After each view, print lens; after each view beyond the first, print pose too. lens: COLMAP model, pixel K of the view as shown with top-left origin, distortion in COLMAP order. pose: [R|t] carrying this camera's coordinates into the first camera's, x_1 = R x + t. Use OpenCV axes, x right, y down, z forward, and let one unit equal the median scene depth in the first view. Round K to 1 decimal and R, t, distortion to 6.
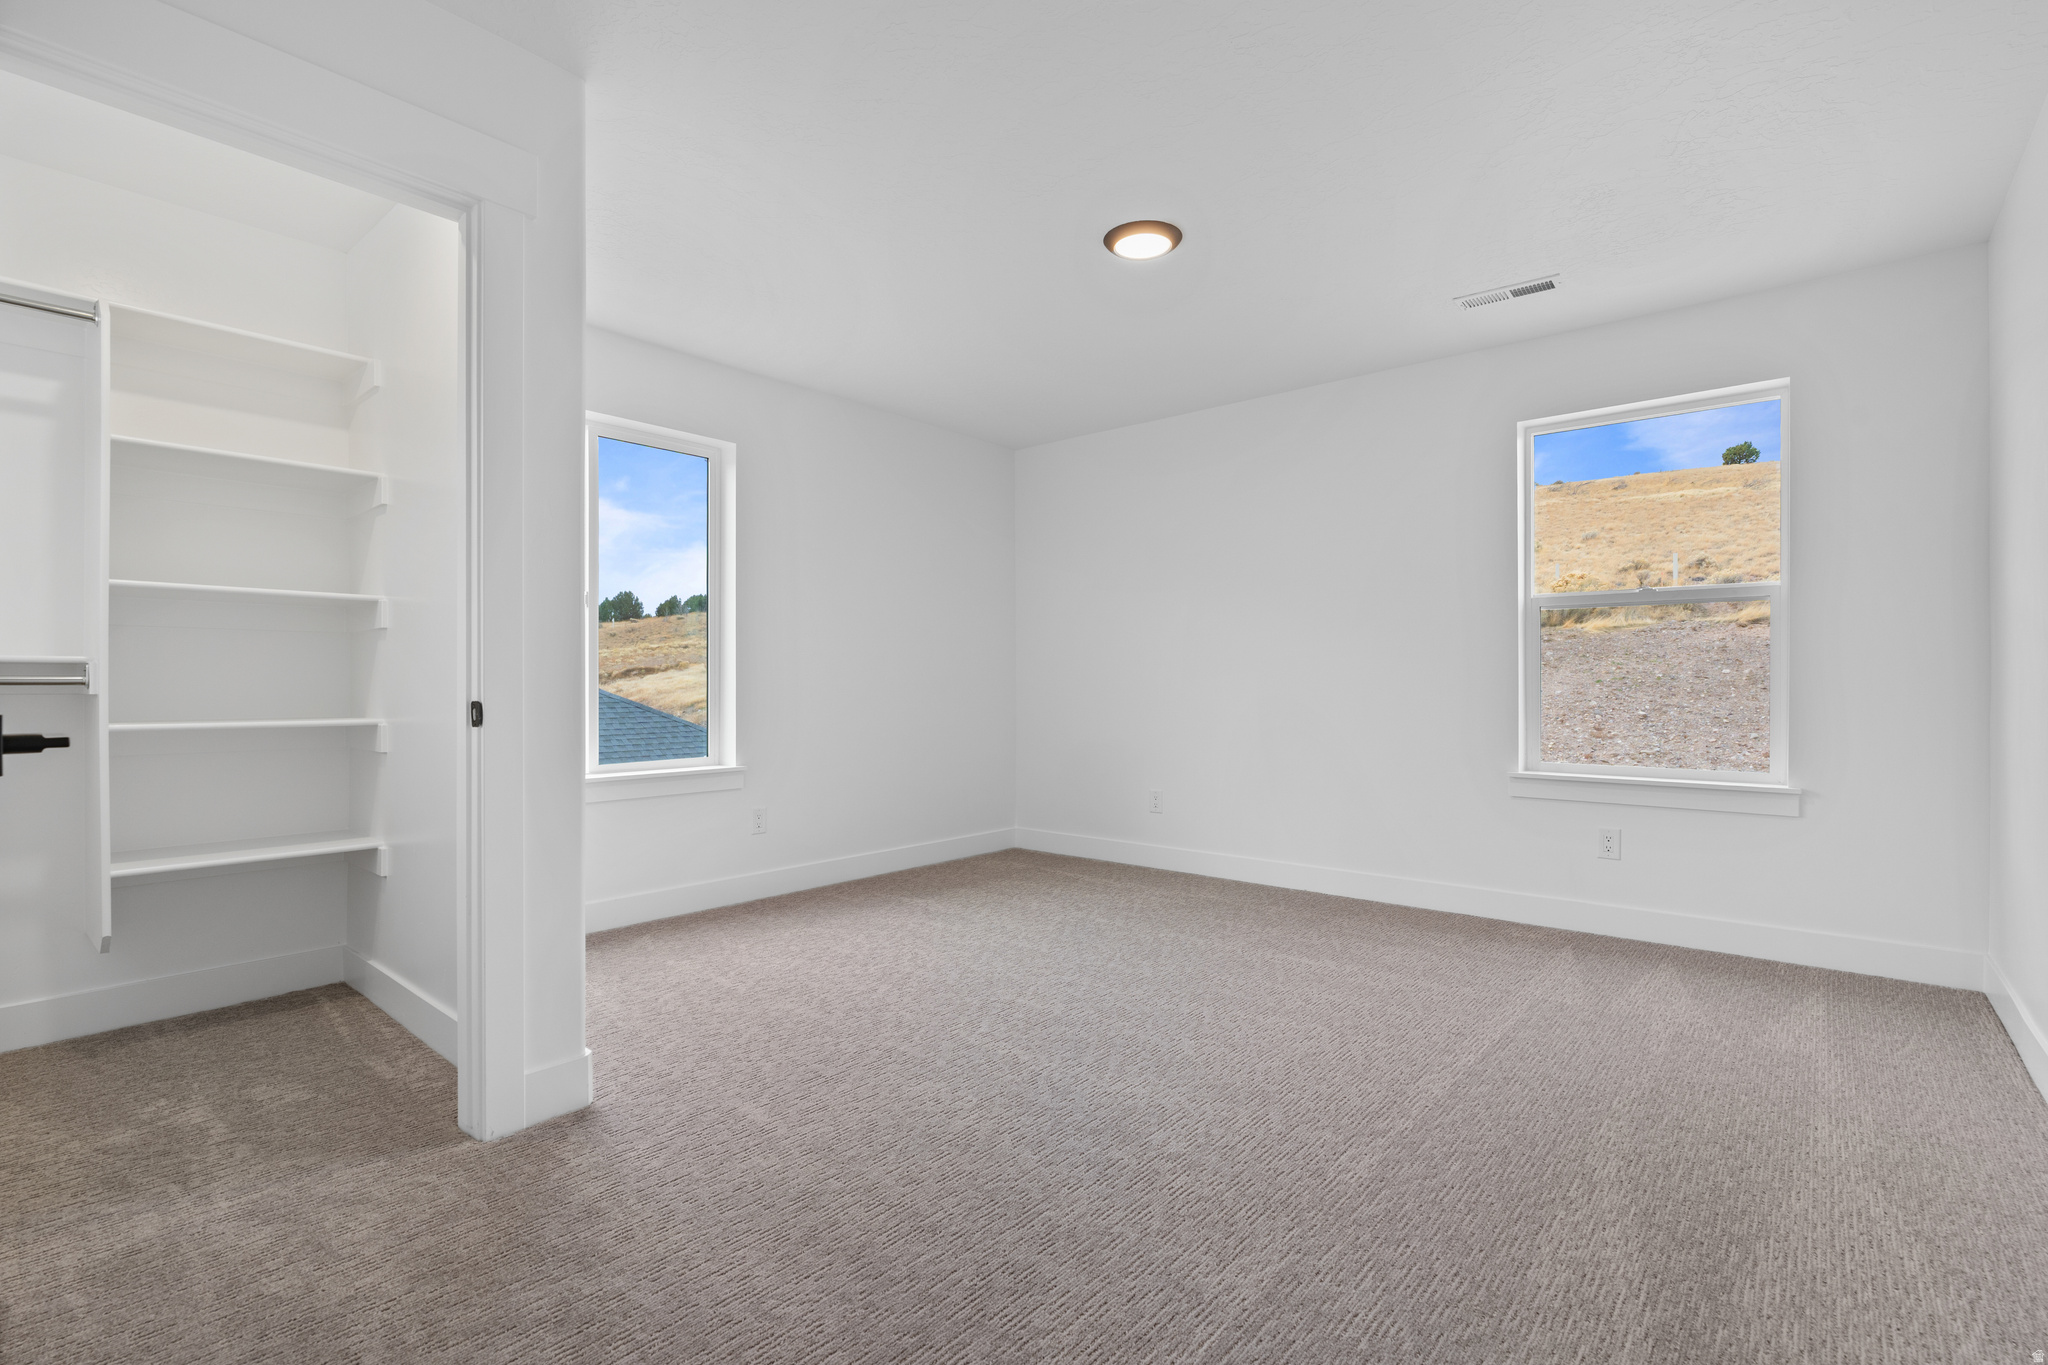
lens RADIAL K [[933.9, 0, 1057.6], [0, 933.9, 684.1], [0, 0, 1]] dist [-0.001541, 0.000657]
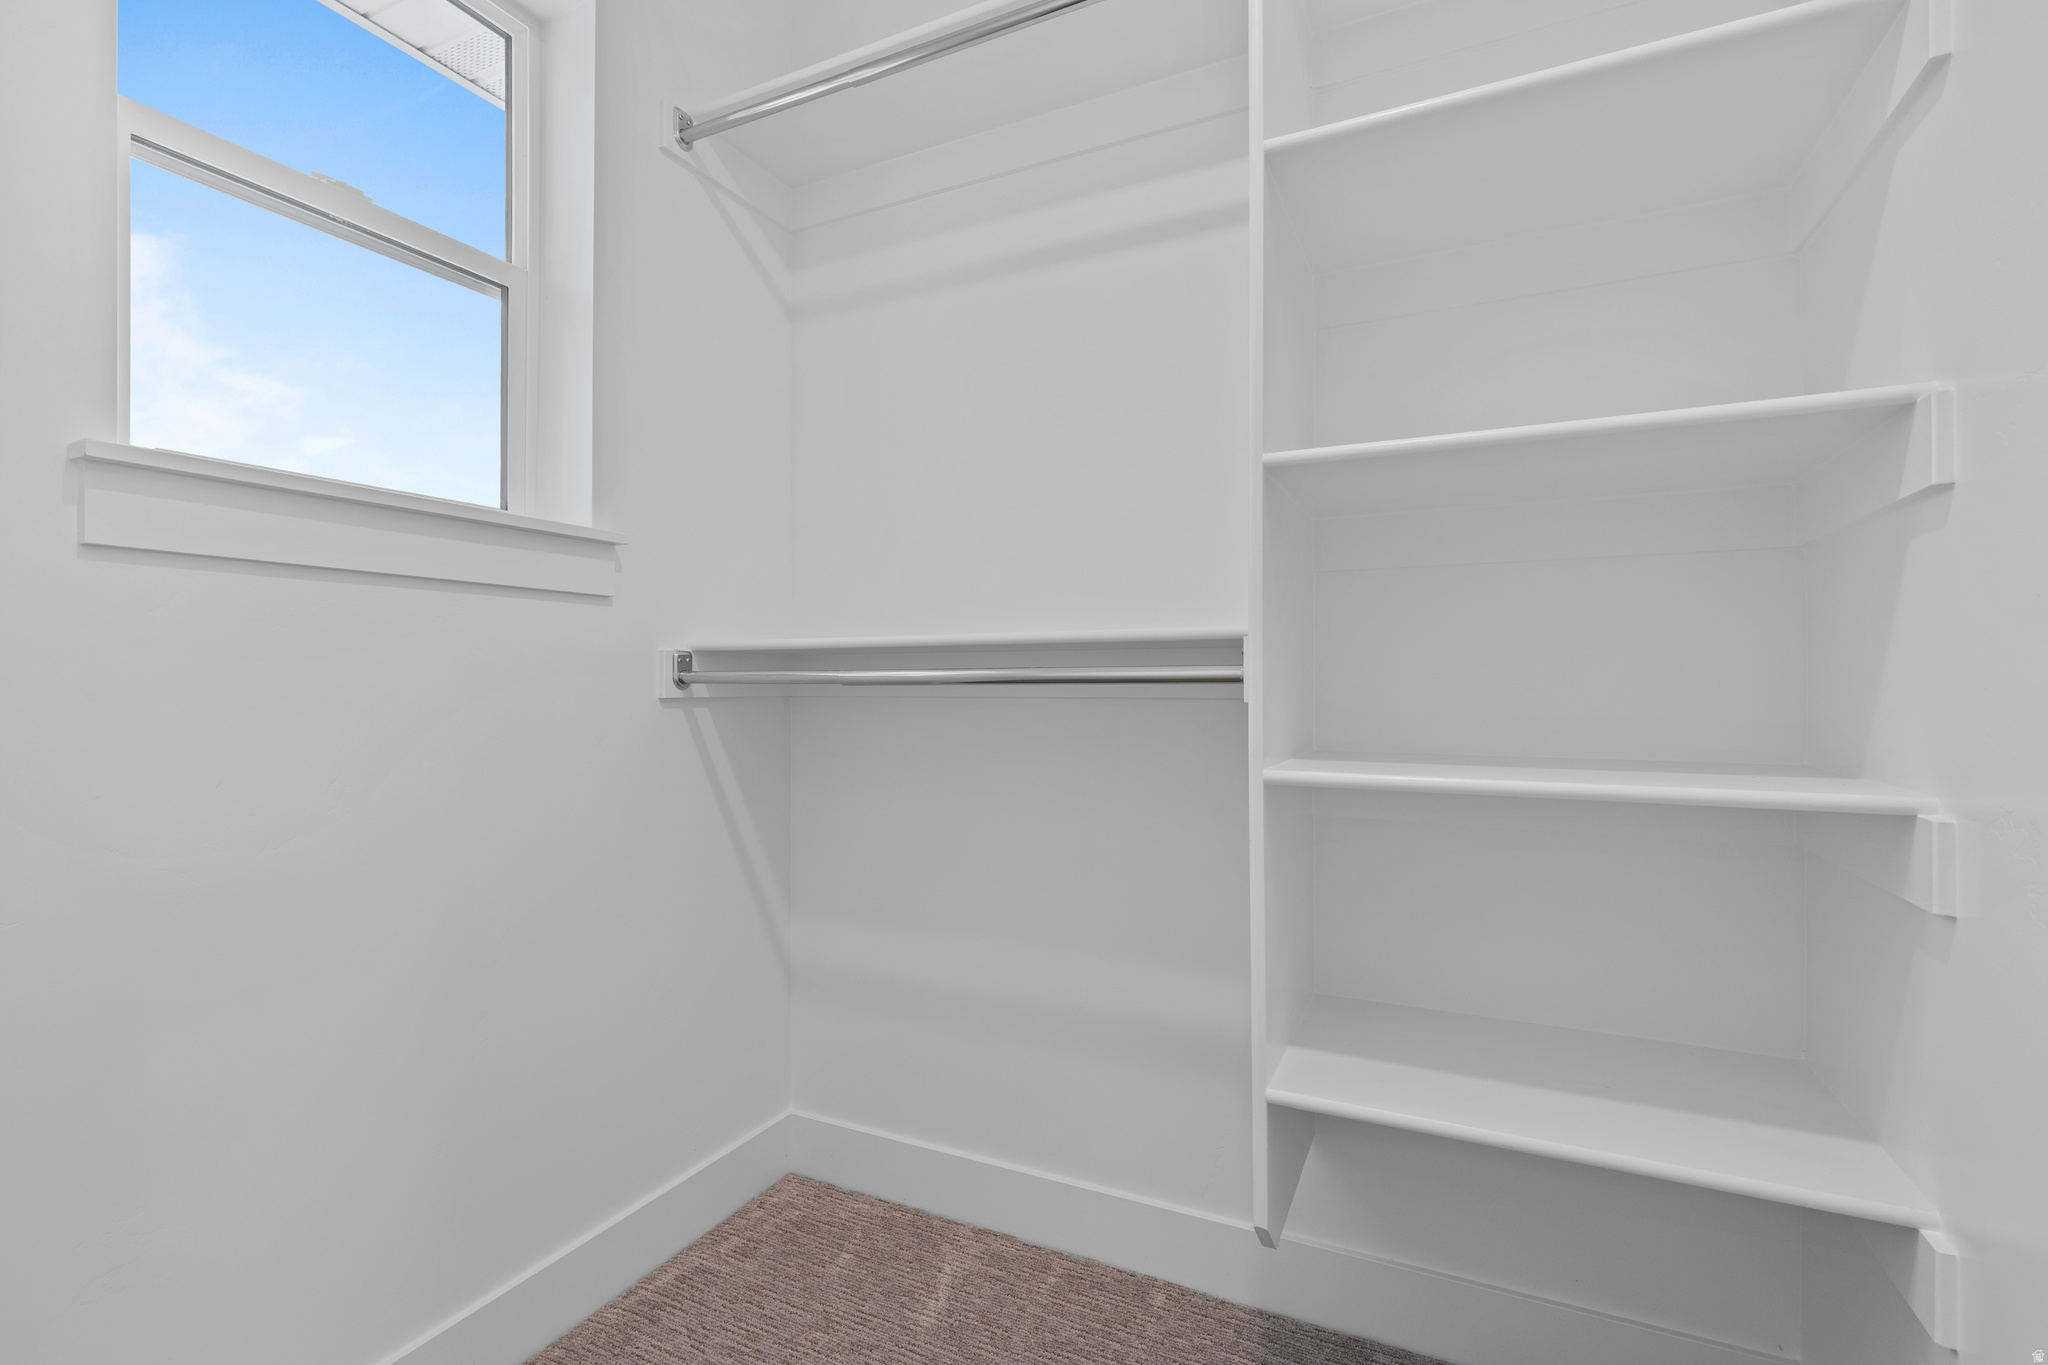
lens RADIAL K [[919.6, 0, 1025.6], [0, 919.6, 671.1], [0, 0, 1]] dist [-0.003097, -0.000299]
pose [[0.237120, -0.009502, -0.971434, -0.512310], [0.005464, 0.999949, -0.008447, -0.001971], [0.971465, -0.003305, 0.237160, 0.655808]]
